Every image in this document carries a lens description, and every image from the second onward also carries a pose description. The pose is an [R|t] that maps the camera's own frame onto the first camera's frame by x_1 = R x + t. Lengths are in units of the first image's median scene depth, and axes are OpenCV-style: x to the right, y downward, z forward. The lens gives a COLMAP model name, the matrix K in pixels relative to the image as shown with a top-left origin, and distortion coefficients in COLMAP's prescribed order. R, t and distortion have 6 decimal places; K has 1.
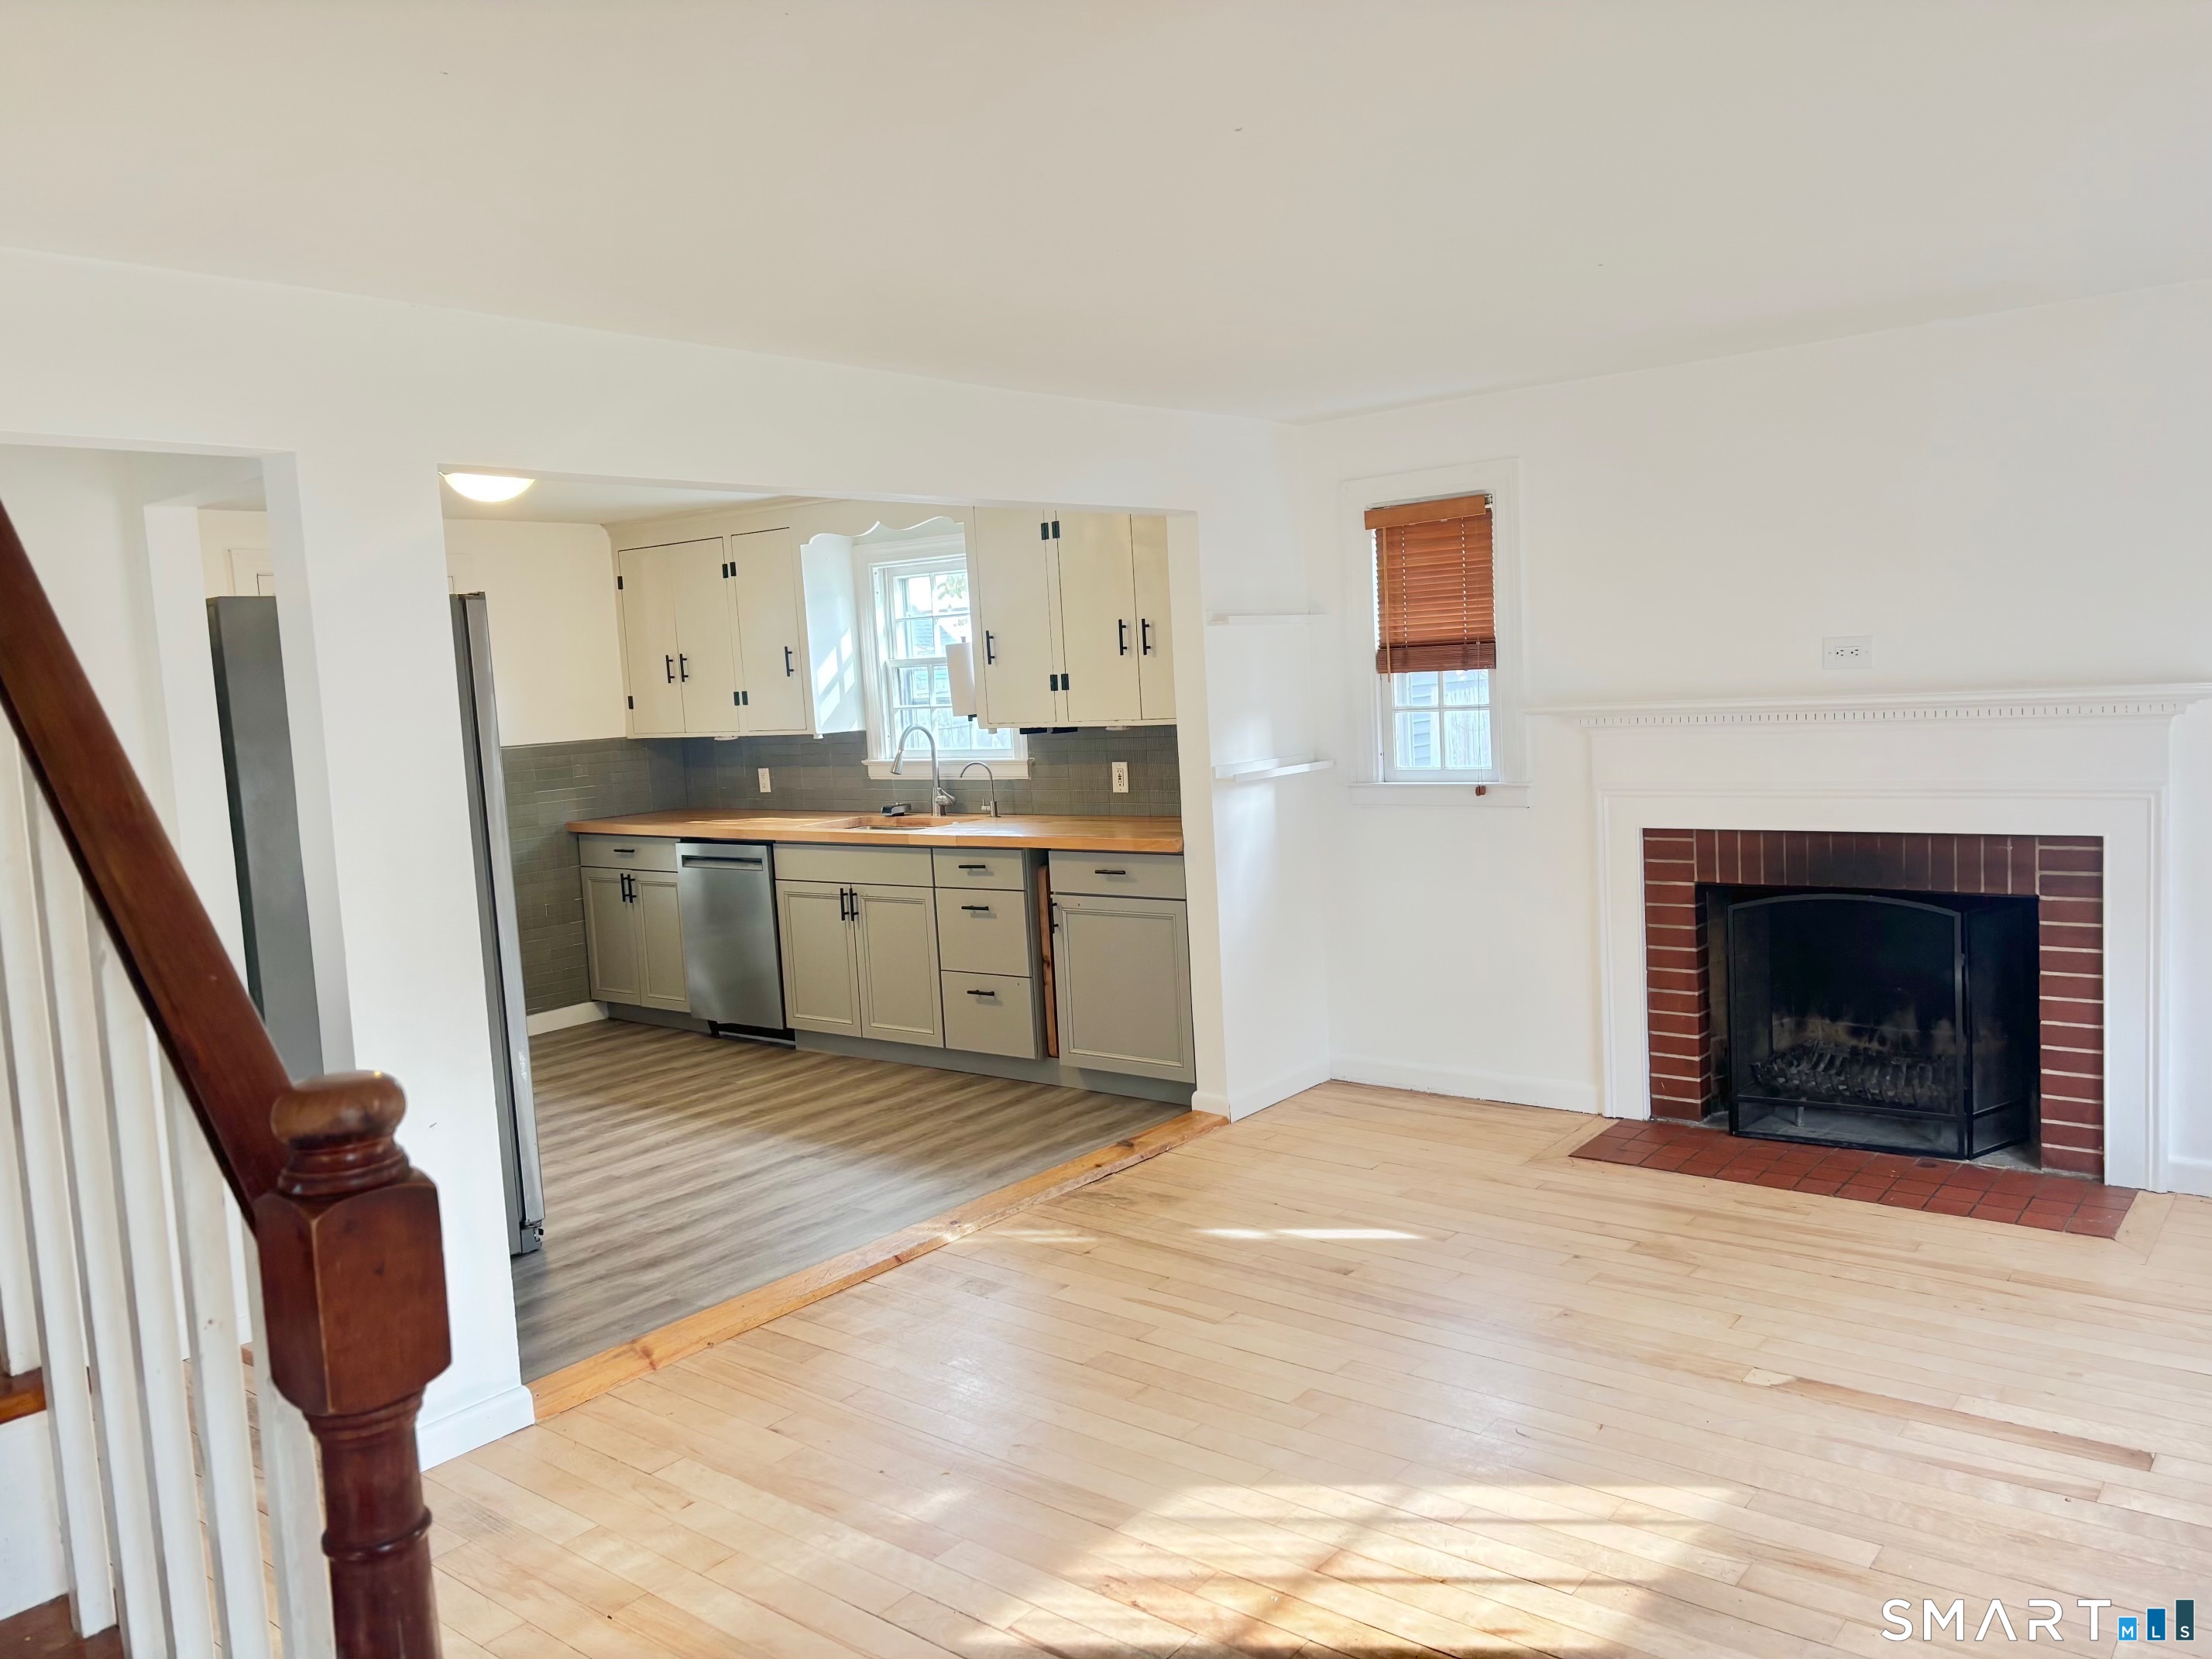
lens RADIAL K [[1652.9, 0, 1114.0], [0, 1652.9, 824.7], [0, 0, 1]] dist [0.061141, -0.073097]
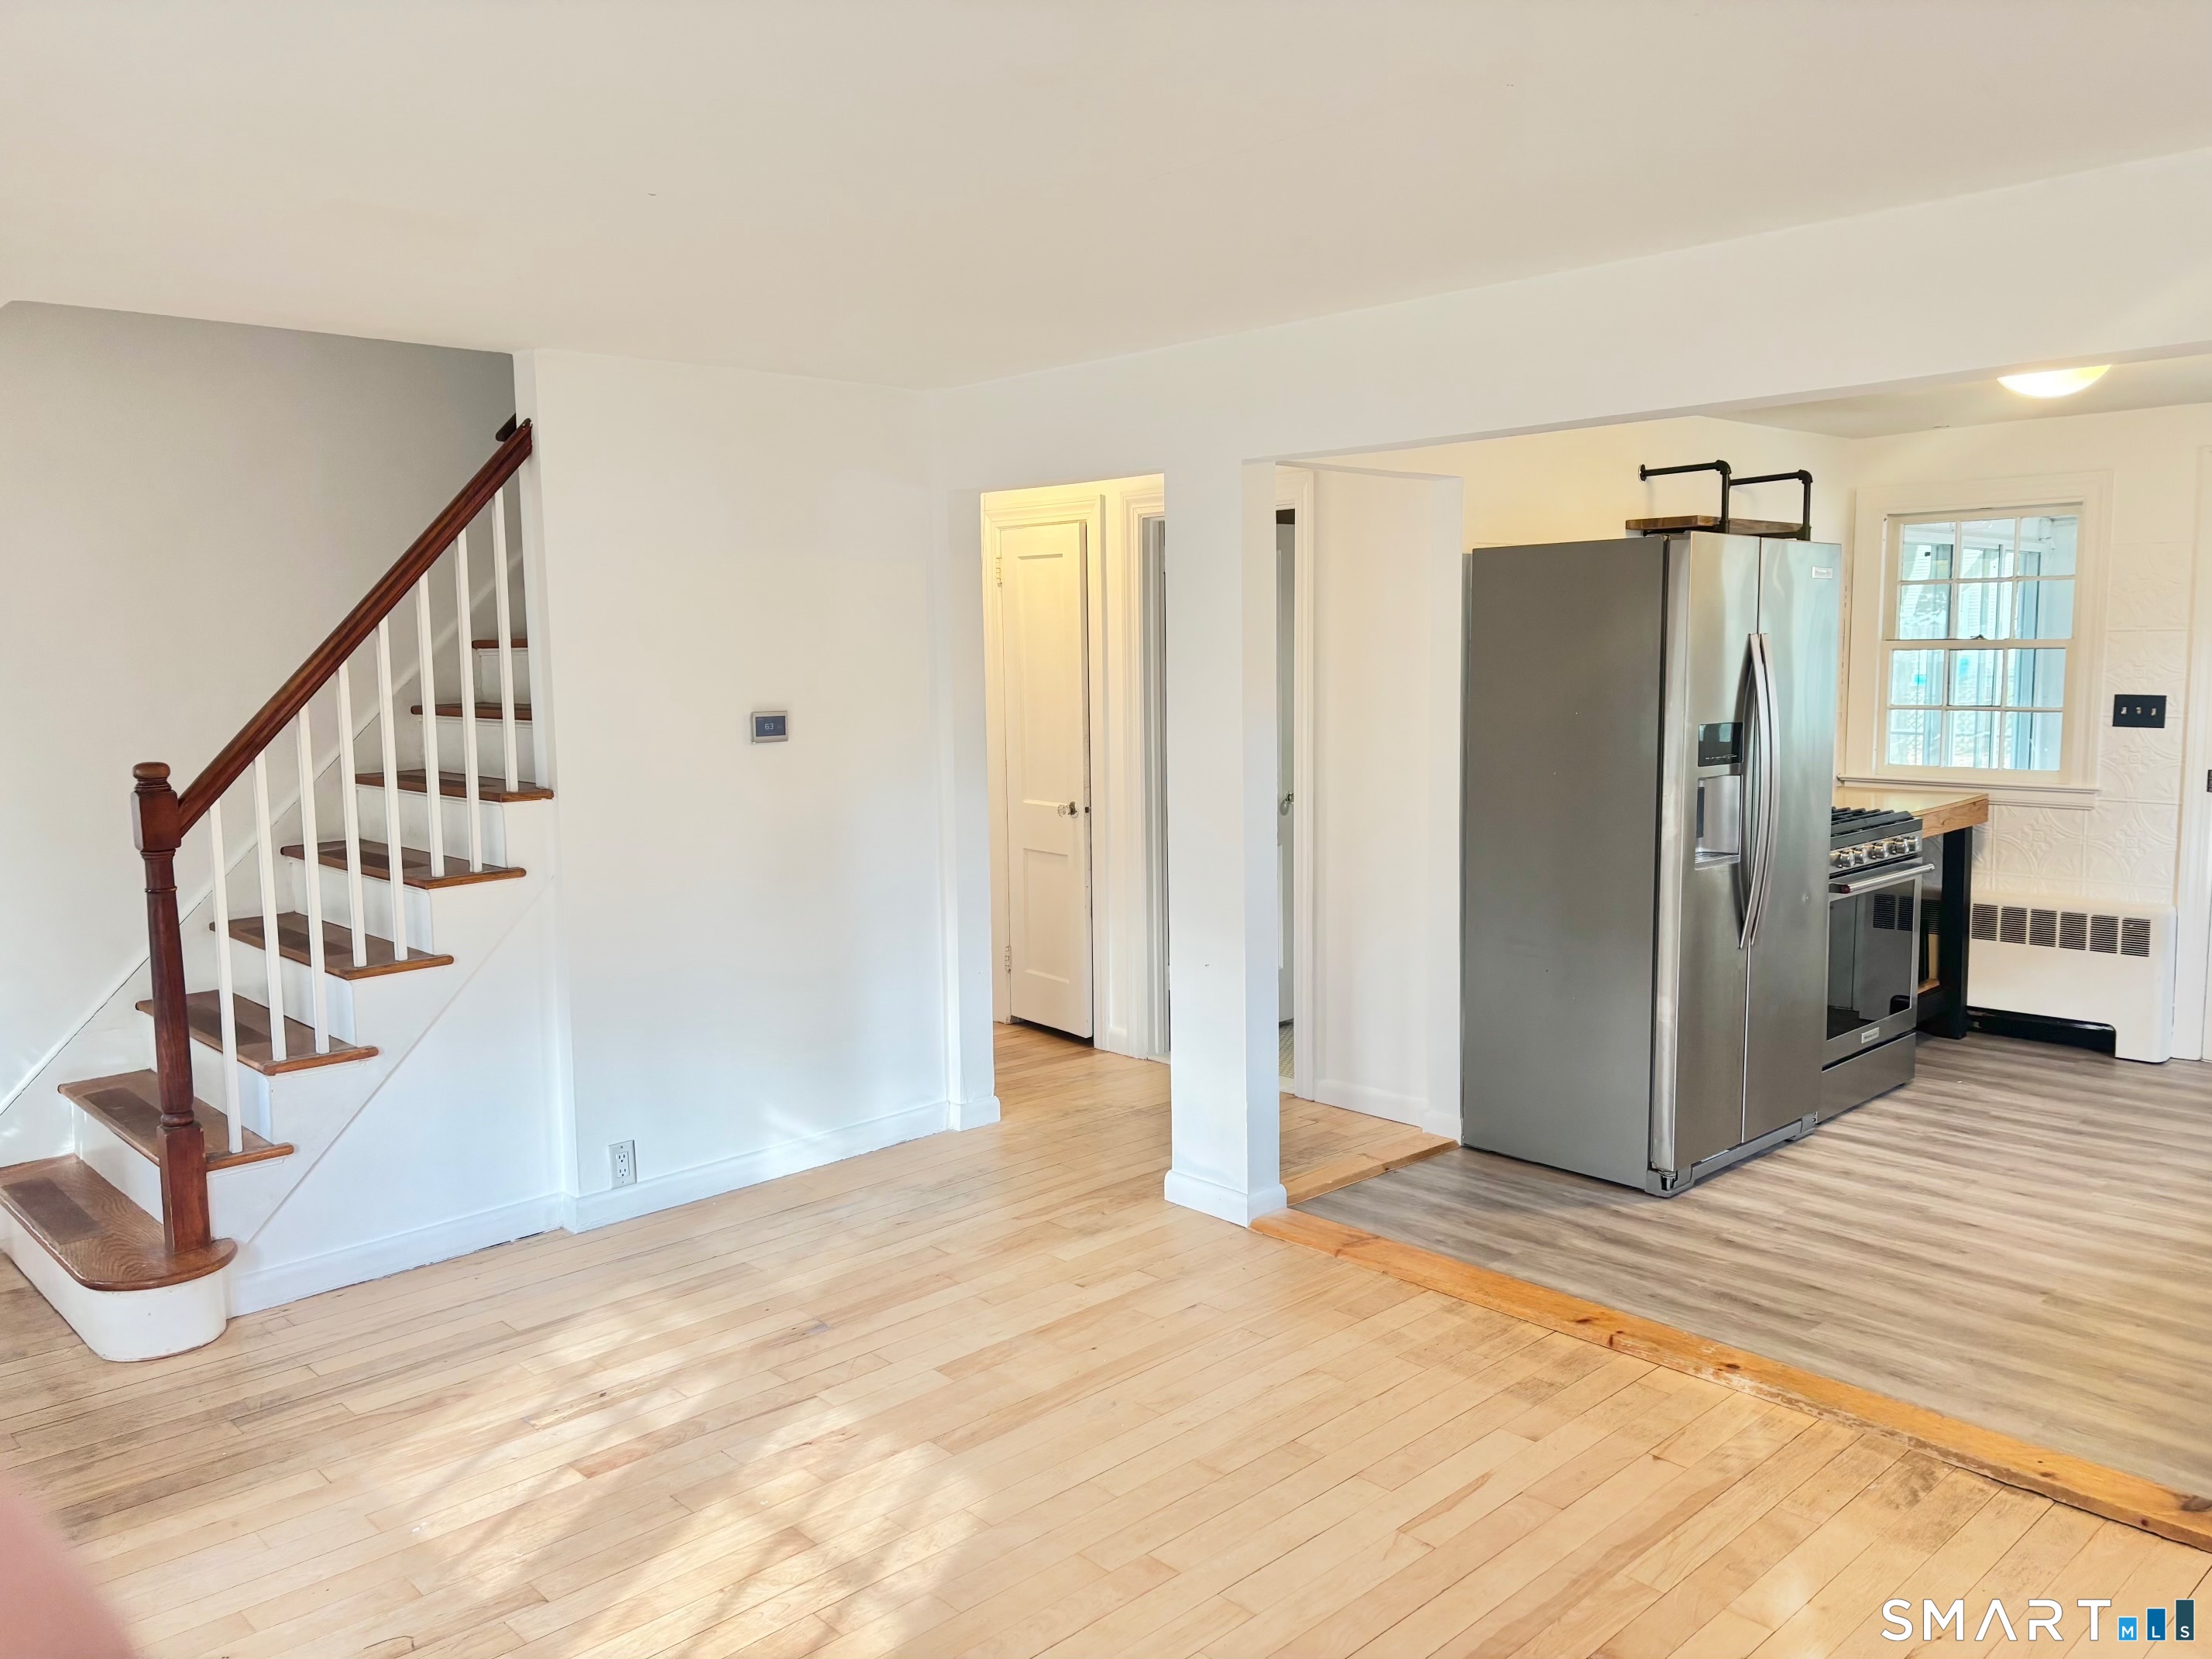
lens RADIAL K [[1652.9, 0, 1114.0], [0, 1652.9, 824.7], [0, 0, 1]] dist [0.061141, -0.073097]
pose [[-0.139125, 0.160262, -0.977221, 0.509378], [-0.068655, 0.982882, 0.170965, -0.089951], [0.987892, 0.090876, -0.125741, 0.622160]]
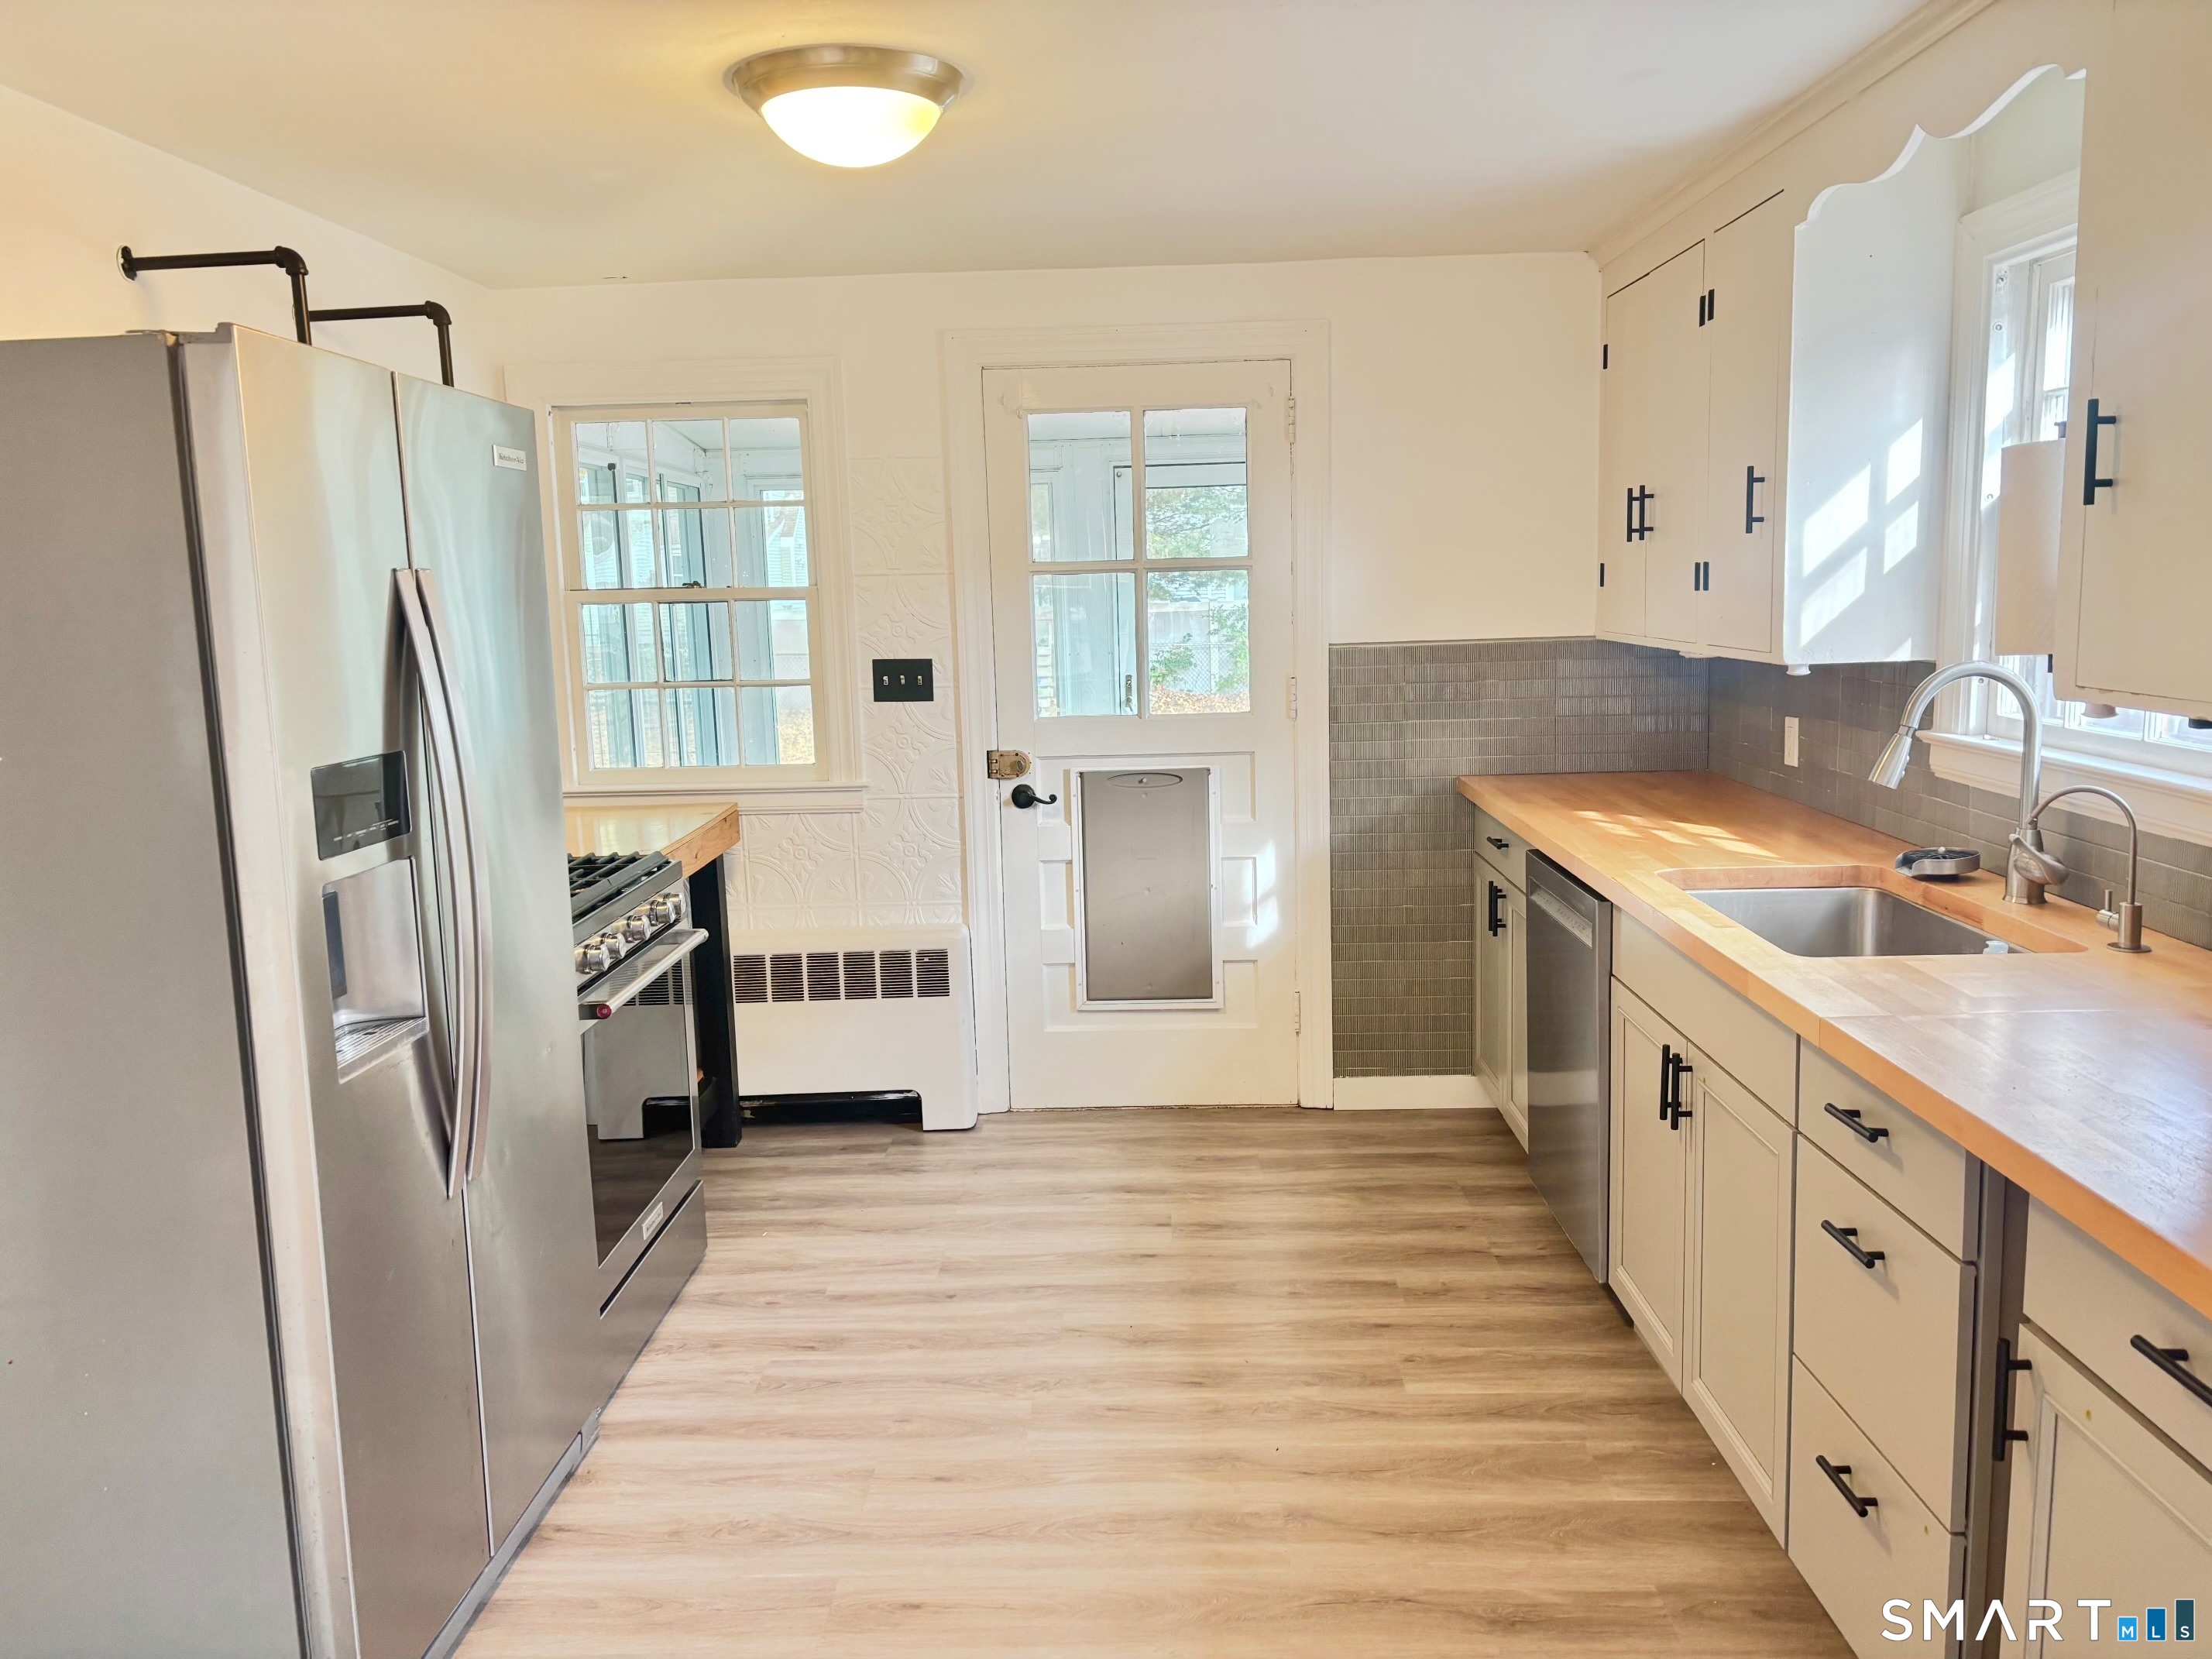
lens RADIAL K [[1652.9, 0, 1114.0], [0, 1652.9, 824.7], [0, 0, 1]] dist [0.061141, -0.073097]
pose [[0.607588, 0.153450, -0.779288, 0.081036], [-0.079352, 0.987978, 0.132675, -0.069814], [0.790279, -0.018774, 0.612460, 0.708377]]
